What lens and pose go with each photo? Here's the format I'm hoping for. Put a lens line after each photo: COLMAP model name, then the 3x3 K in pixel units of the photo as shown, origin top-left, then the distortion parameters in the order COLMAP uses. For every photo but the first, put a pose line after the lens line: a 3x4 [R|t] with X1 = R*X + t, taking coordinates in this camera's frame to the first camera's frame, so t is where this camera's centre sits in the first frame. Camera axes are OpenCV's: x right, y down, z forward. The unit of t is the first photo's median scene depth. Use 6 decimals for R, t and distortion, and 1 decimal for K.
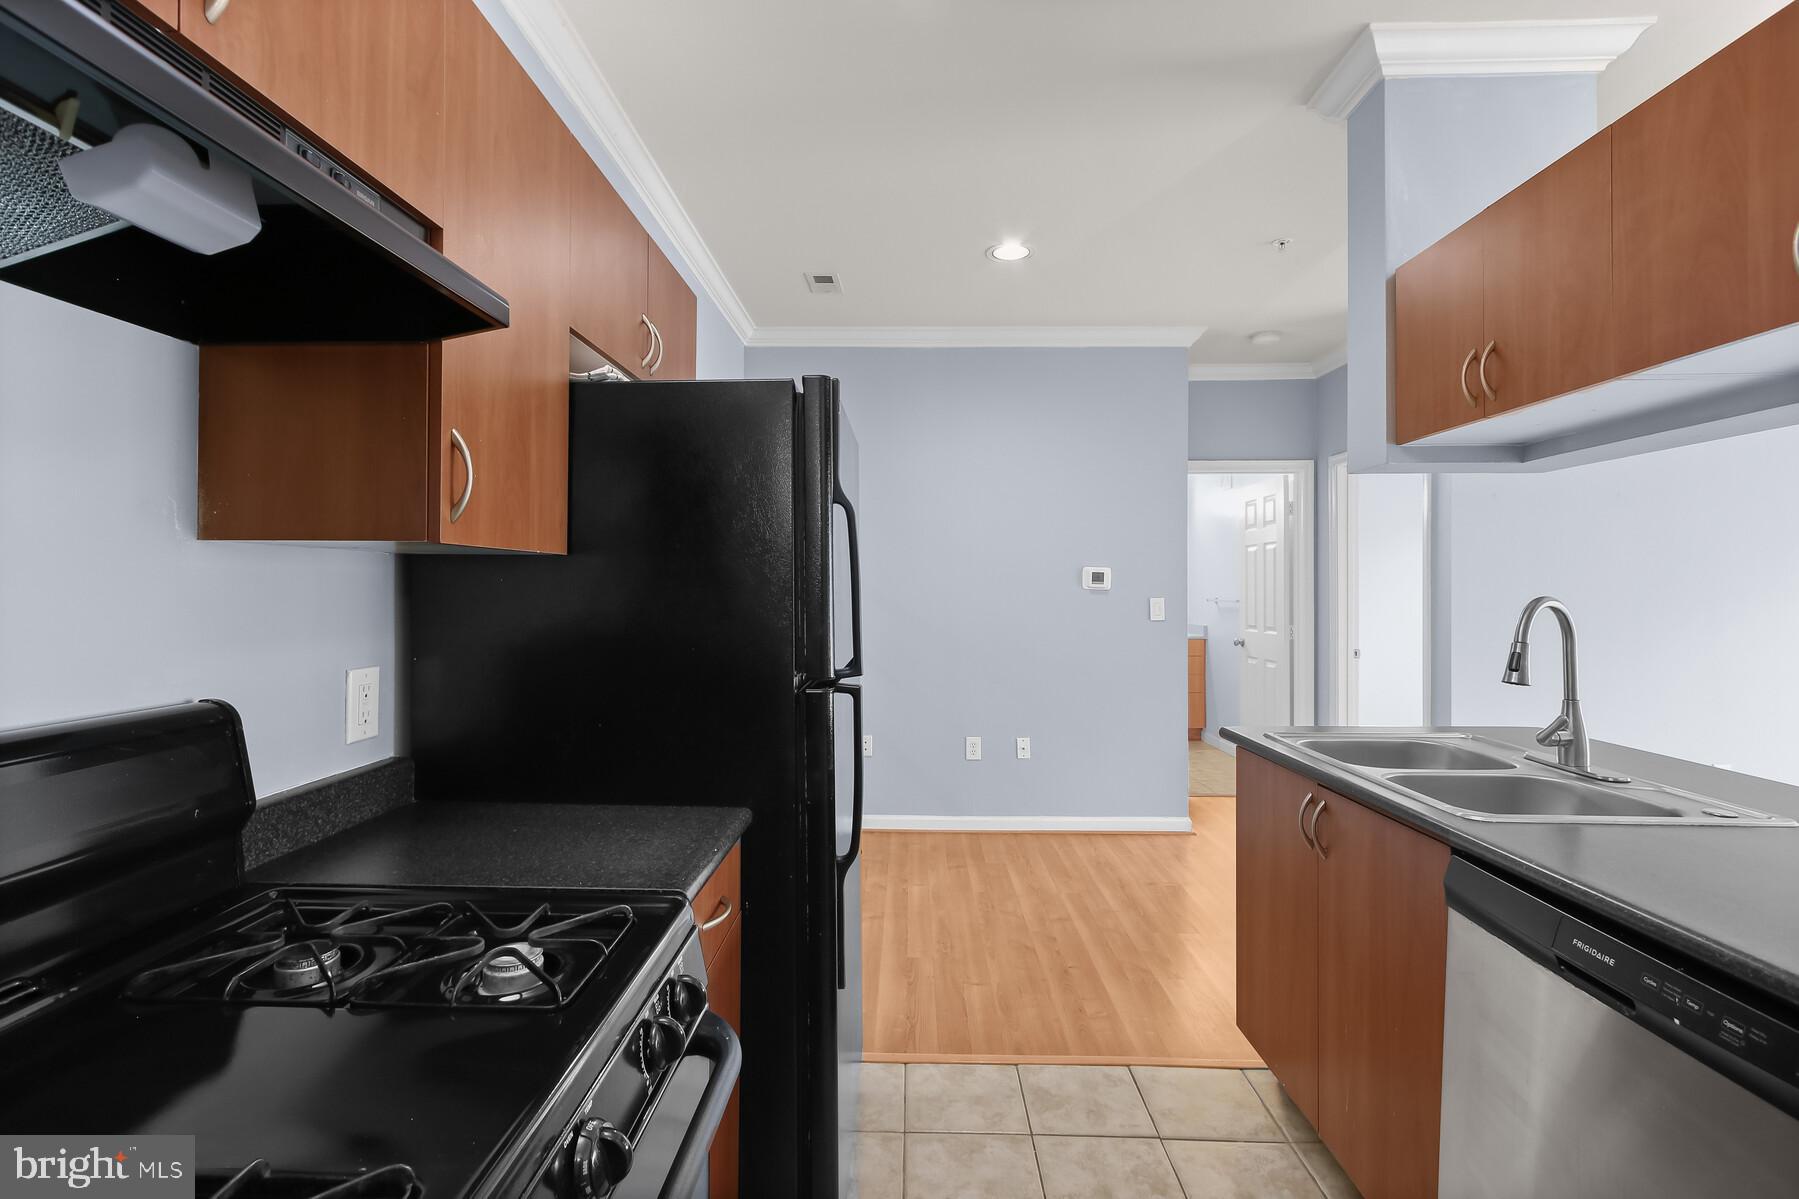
lens RADIAL K [[827.0, 0, 891.6], [0, 827.0, 581.1], [0, 0, 1]] dist [-0.001337, 0.004299]
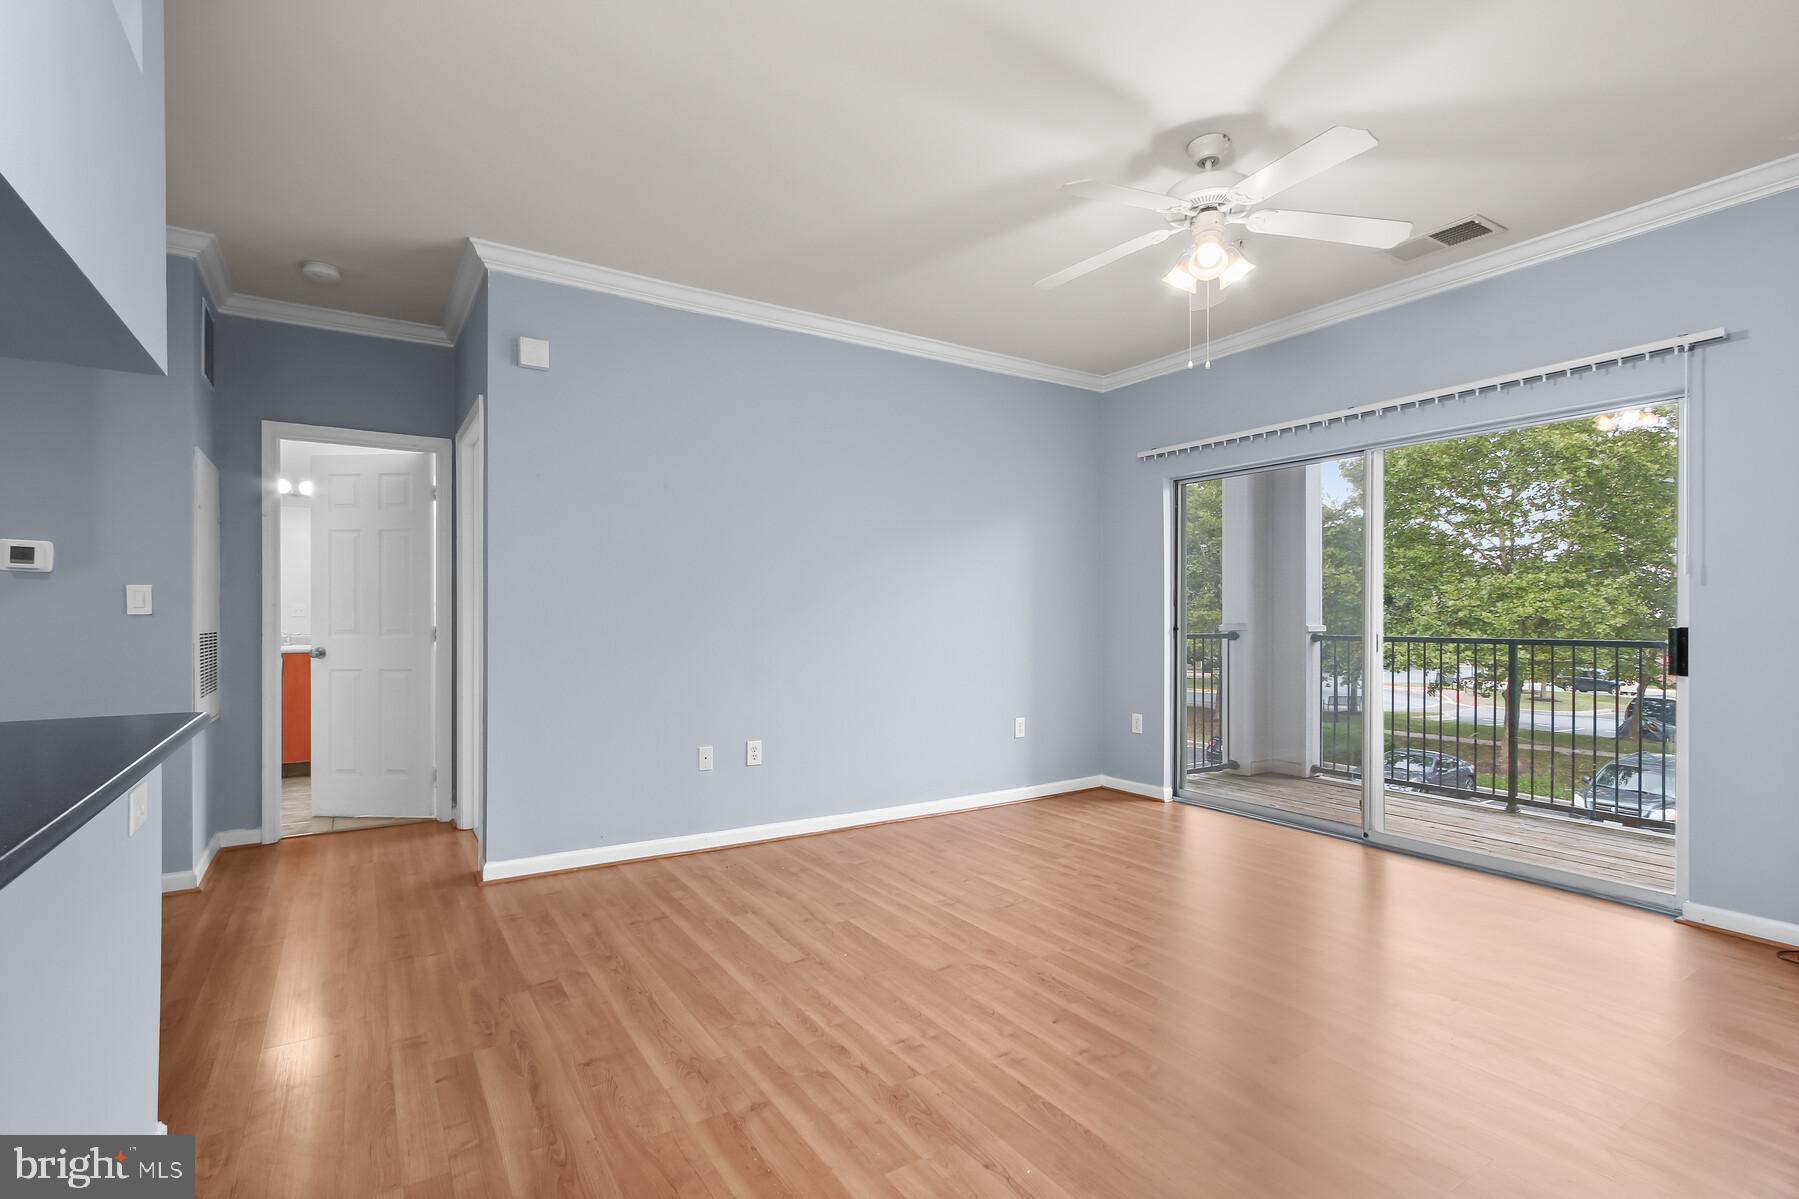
lens RADIAL K [[832.3, 0, 890.6], [0, 832.3, 619.3], [0, 0, 1]] dist [0.002849, 0.000844]
pose [[0.827448, -0.003497, 0.561531, 0.948087], [-0.003561, 0.999928, 0.011474, 0.083267], [-0.561531, -0.011493, 0.827376, -0.011931]]
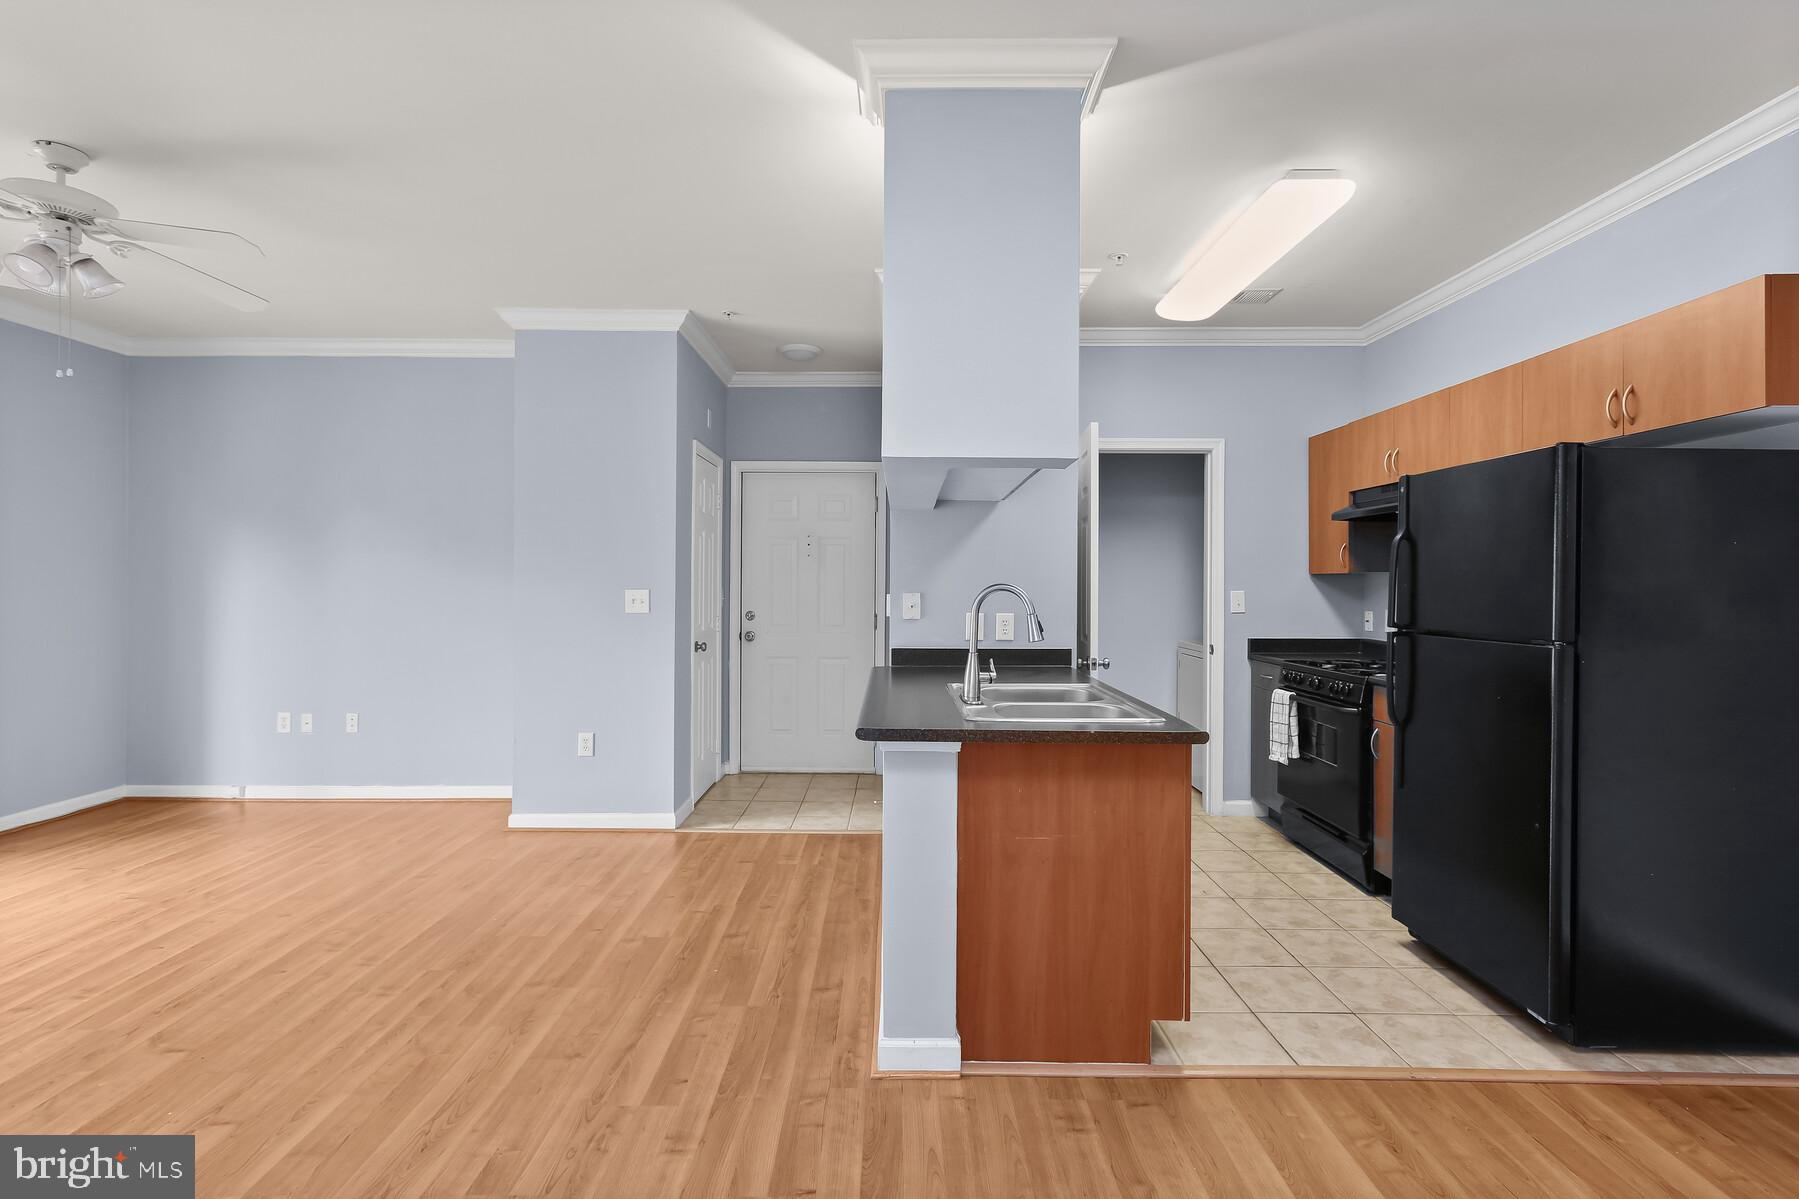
lens RADIAL K [[827.0, 0, 891.6], [0, 827.0, 581.1], [0, 0, 1]] dist [-0.001337, 0.004299]
pose [[-0.999757, -0.009151, -0.020079, 0.830052], [-0.008916, 0.999892, -0.011716, 0.026997], [0.020184, -0.011534, -0.999730, 2.067156]]
